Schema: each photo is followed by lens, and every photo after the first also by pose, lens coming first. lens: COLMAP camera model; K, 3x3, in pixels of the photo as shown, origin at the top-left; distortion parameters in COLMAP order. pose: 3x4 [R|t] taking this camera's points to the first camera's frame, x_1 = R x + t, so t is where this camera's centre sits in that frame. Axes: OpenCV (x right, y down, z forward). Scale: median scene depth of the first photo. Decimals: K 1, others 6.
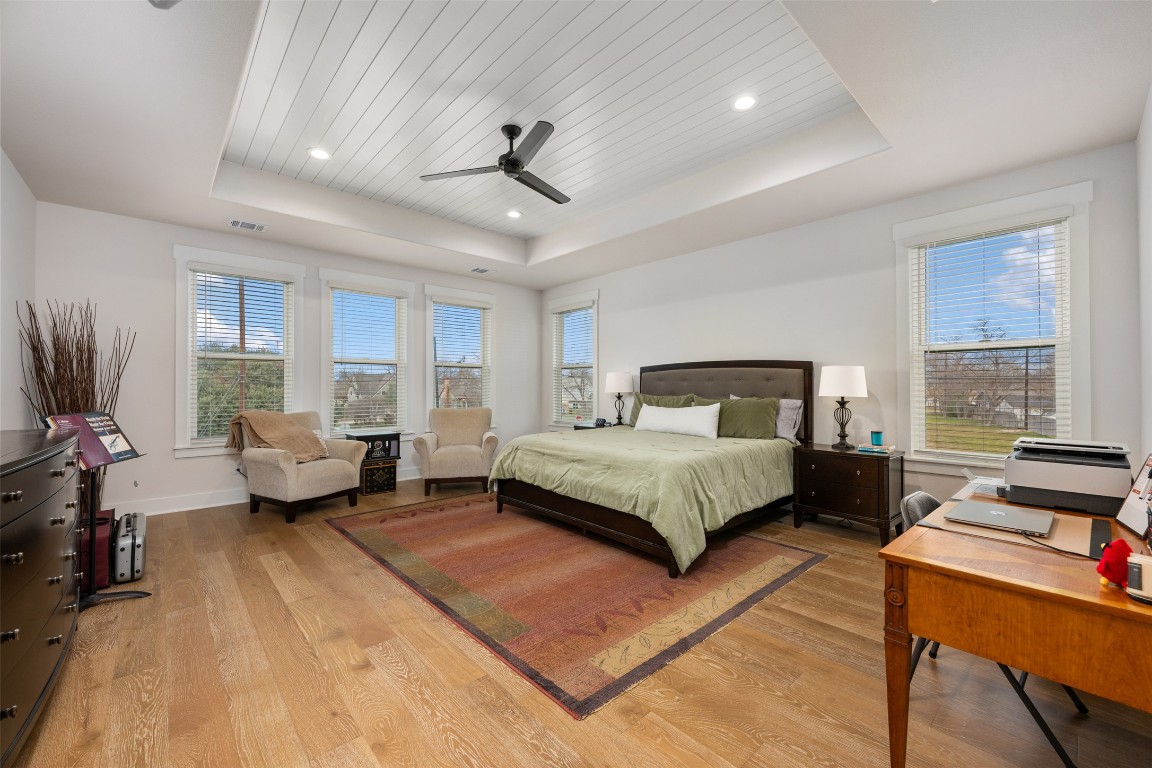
lens RADIAL K [[459.4, 0, 571.2], [0, 459.4, 384.5], [0, 0, 1]] dist [-0.004416, 0.000878]
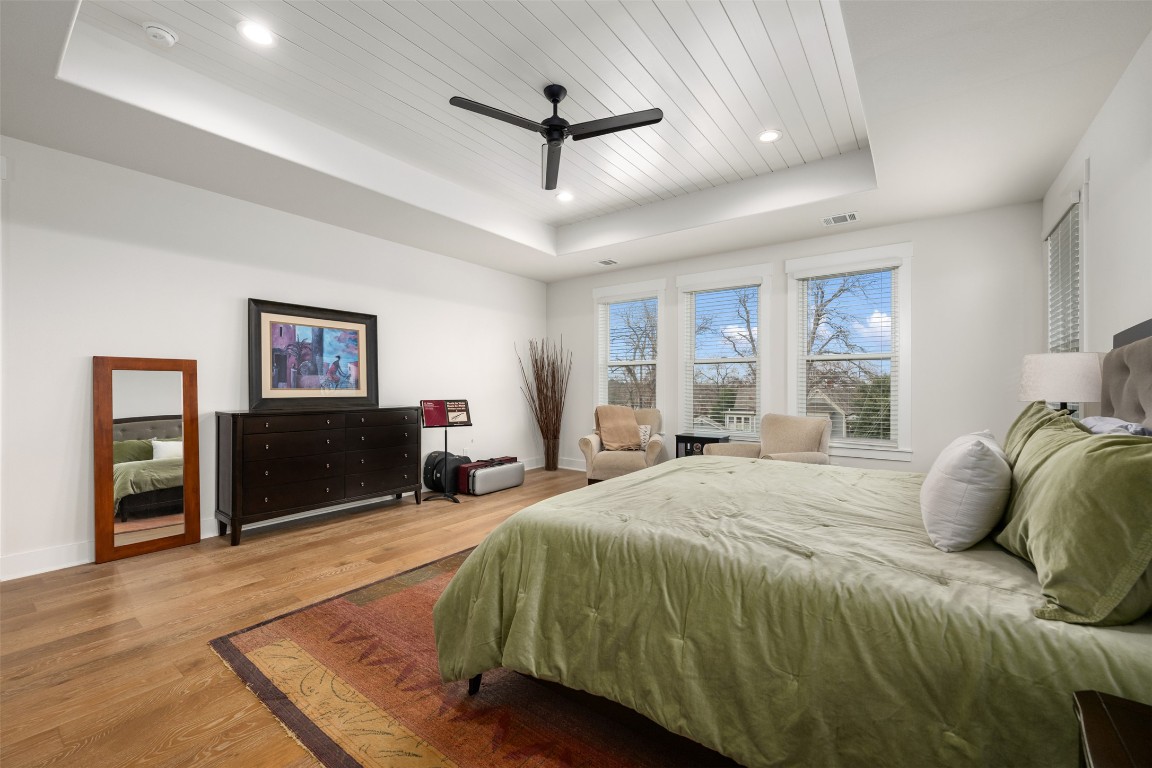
lens RADIAL K [[459.4, 0, 573.5], [0, 459.4, 384.6], [0, 0, 1]] dist [-0.004416, 0.000878]
pose [[0.198563, -0.002590, -0.980085, 1.115988], [0.003183, 0.999993, -0.001998, 0.003632], [0.980083, -0.002723, 0.198570, 1.308609]]
